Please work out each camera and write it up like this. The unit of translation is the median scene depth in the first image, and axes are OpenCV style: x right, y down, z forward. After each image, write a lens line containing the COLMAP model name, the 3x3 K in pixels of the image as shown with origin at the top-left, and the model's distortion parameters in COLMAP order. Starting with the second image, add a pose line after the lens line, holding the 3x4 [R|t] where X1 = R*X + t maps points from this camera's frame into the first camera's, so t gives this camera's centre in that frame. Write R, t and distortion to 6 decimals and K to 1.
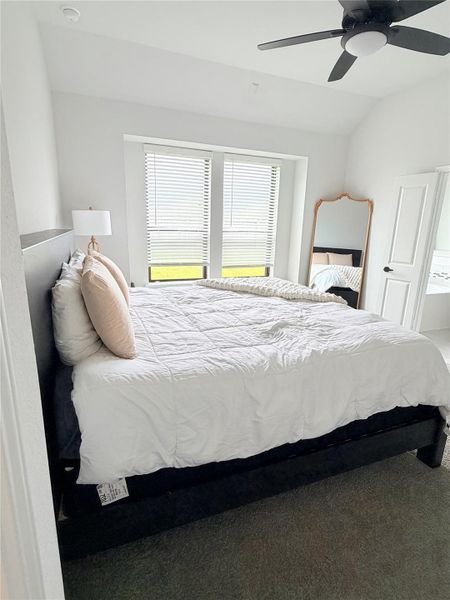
lens RADIAL K [[308.9, 0, 226.8], [0, 308.9, 300.2], [0, 0, 1]] dist [-0.004426, 0.000855]
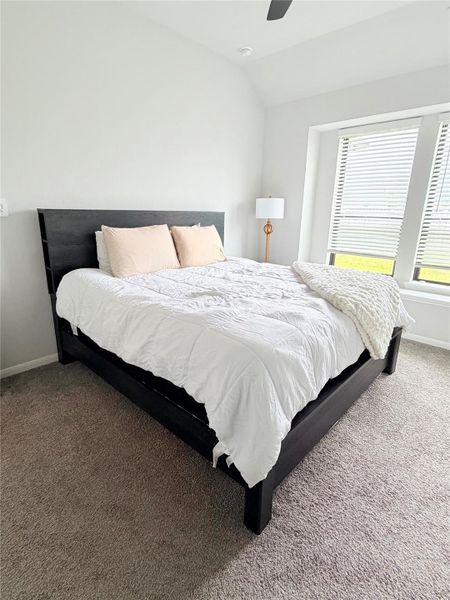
lens RADIAL K [[308.9, 0, 223.1], [0, 308.9, 300.2], [0, 0, 1]] dist [-0.004426, 0.000855]
pose [[0.437169, 0.231416, -0.869097, 0.632757], [-0.222547, 0.964113, 0.144771, -0.033730], [0.871410, 0.130125, 0.472981, 0.294353]]
